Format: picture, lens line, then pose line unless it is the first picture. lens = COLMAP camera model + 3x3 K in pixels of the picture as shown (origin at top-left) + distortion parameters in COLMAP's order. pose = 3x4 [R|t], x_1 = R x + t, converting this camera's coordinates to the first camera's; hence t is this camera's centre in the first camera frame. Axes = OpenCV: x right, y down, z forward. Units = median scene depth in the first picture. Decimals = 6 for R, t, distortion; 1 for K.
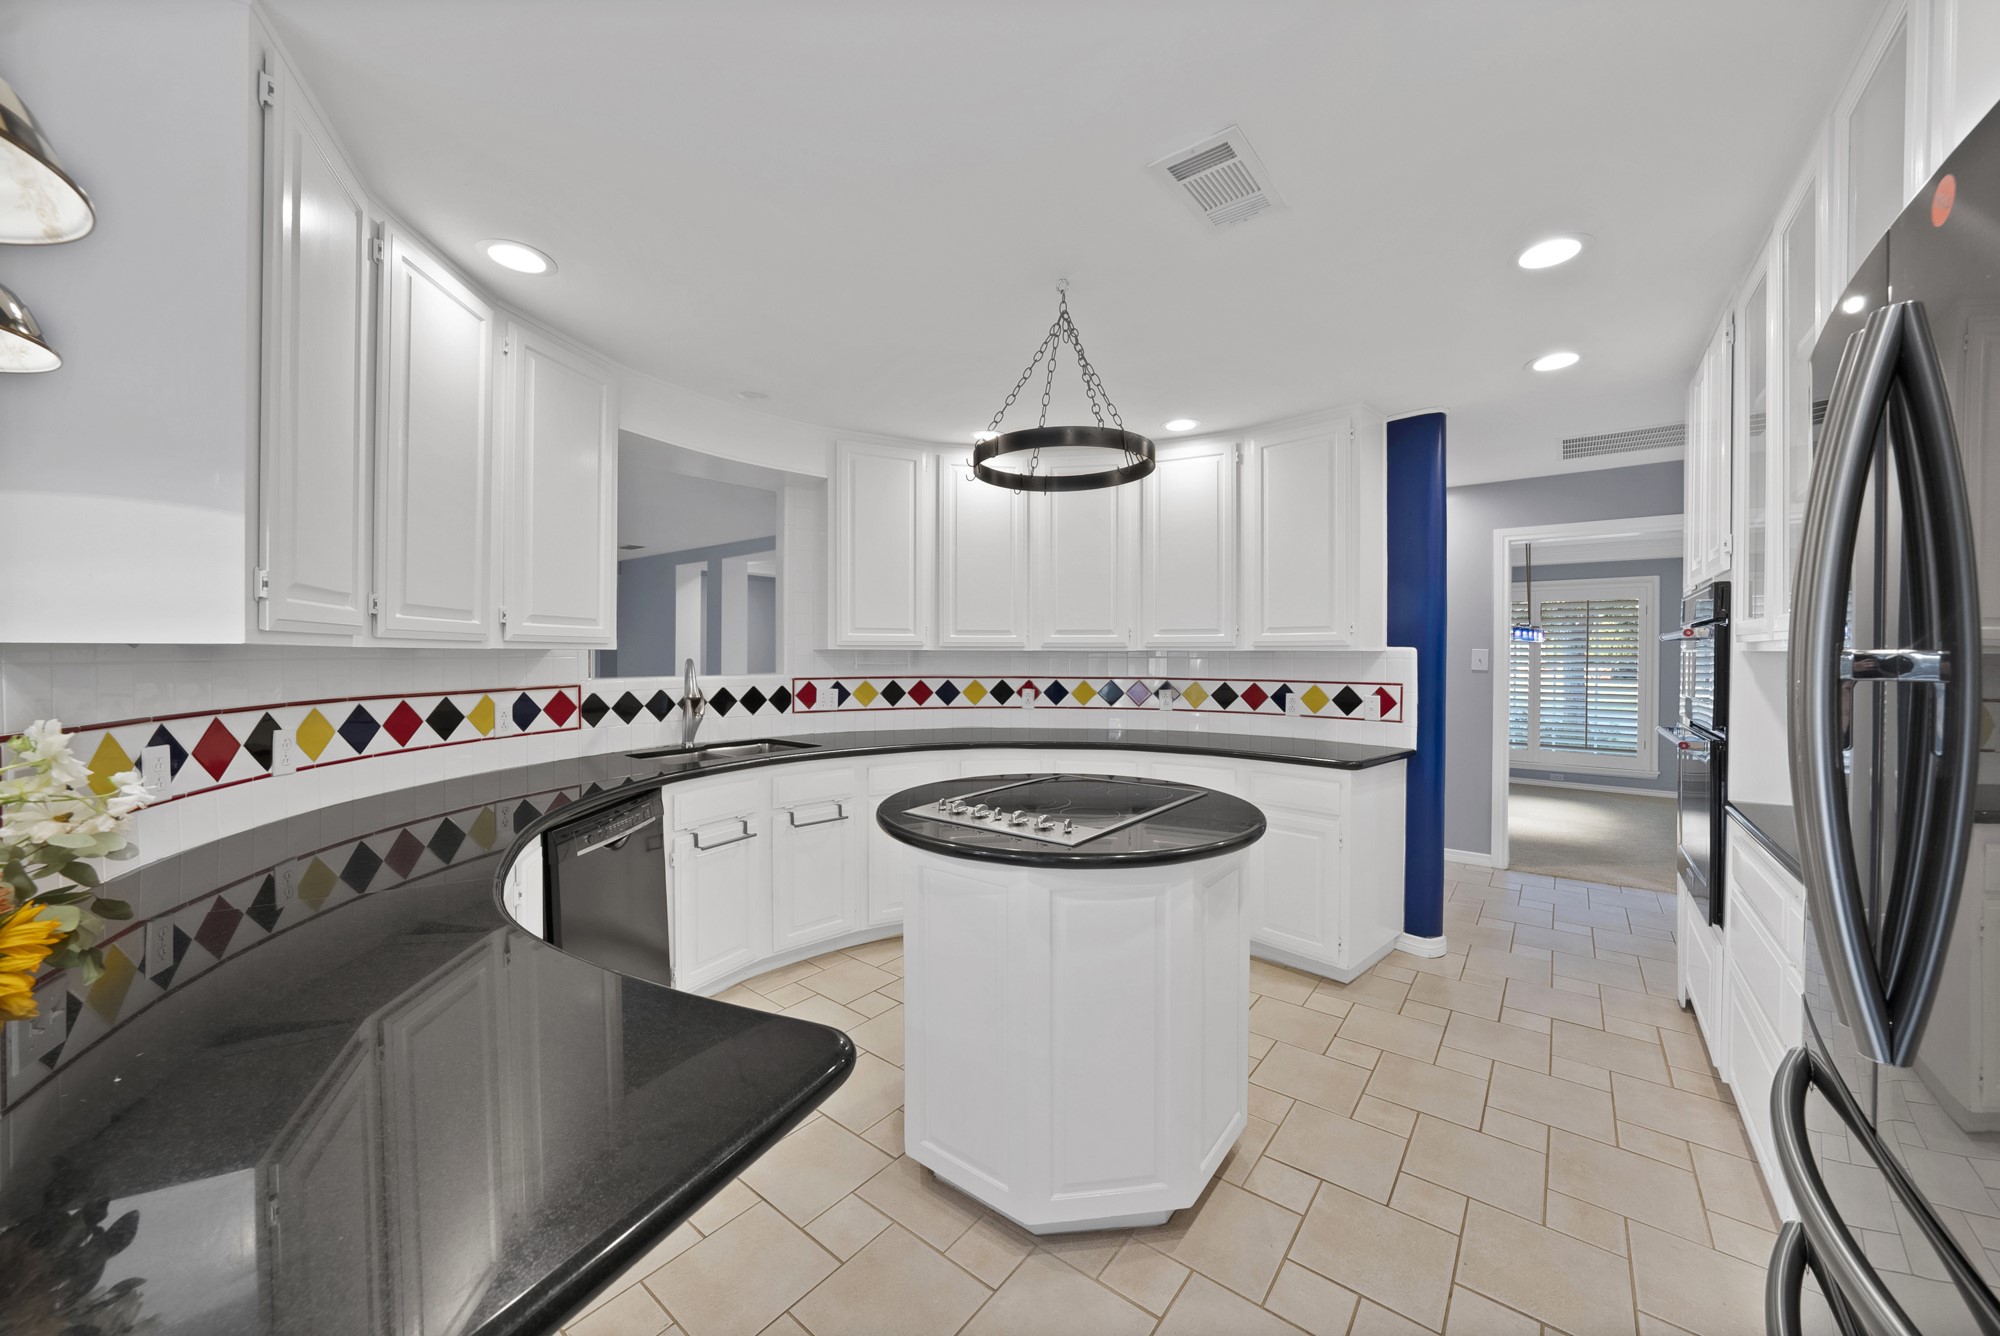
lens RADIAL K [[728.0, 0, 991.8], [0, 728.0, 650.8], [0, 0, 1]] dist [-0.009538, 0.001022]
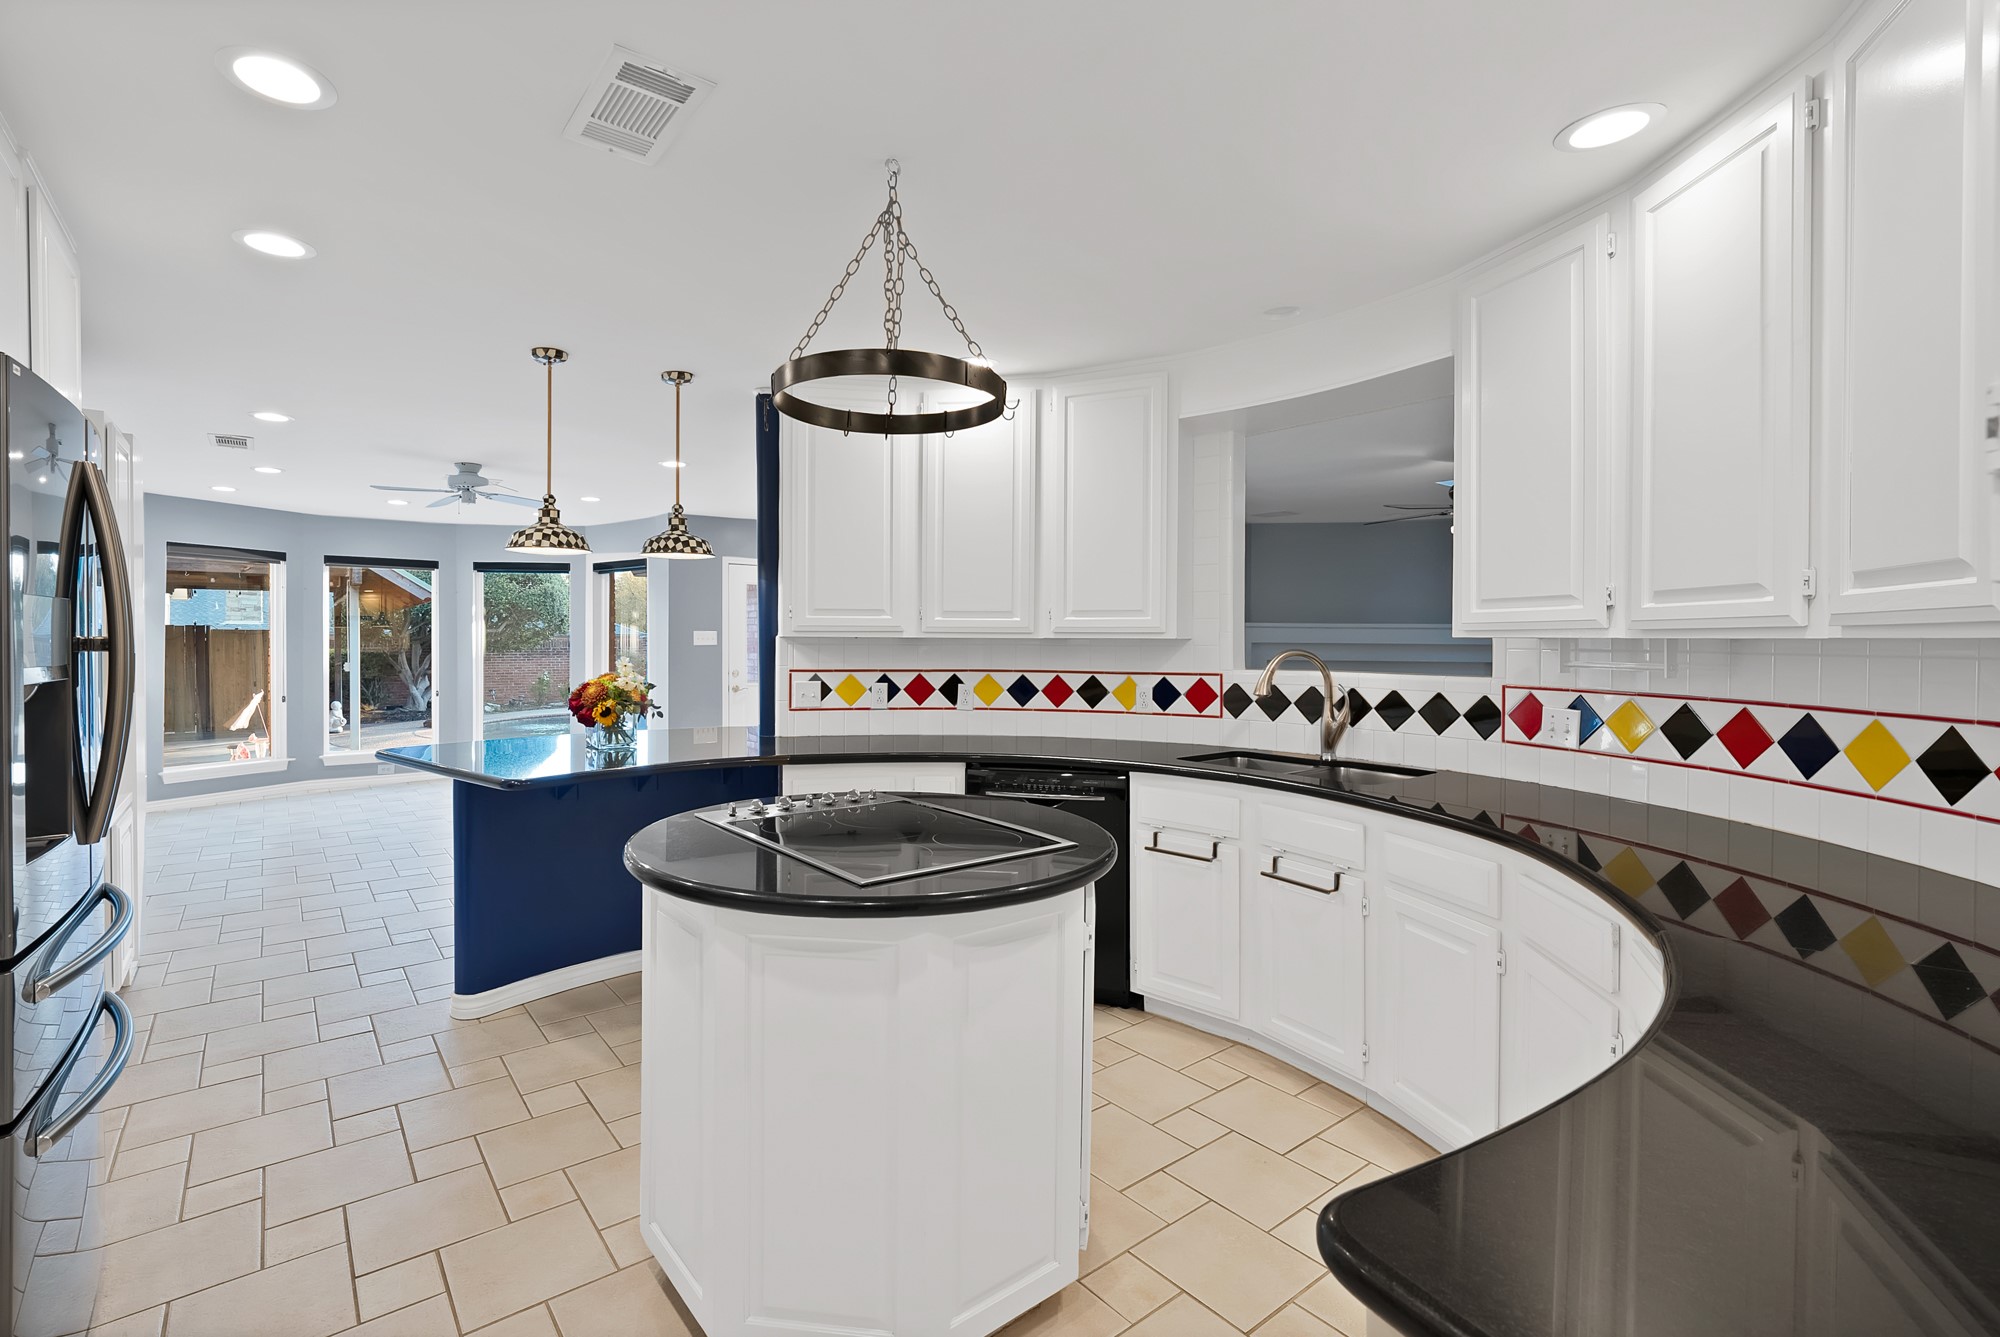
lens RADIAL K [[933.8, 0, 992.2], [0, 933.8, 658.8], [0, 0, 1]] dist [0.001228, 0.000260]
pose [[-0.226574, 0.016788, -0.973849, 0.751350], [-0.003308, 0.999832, 0.018005, 0.004211], [0.973988, 0.007301, -0.226480, 0.982740]]
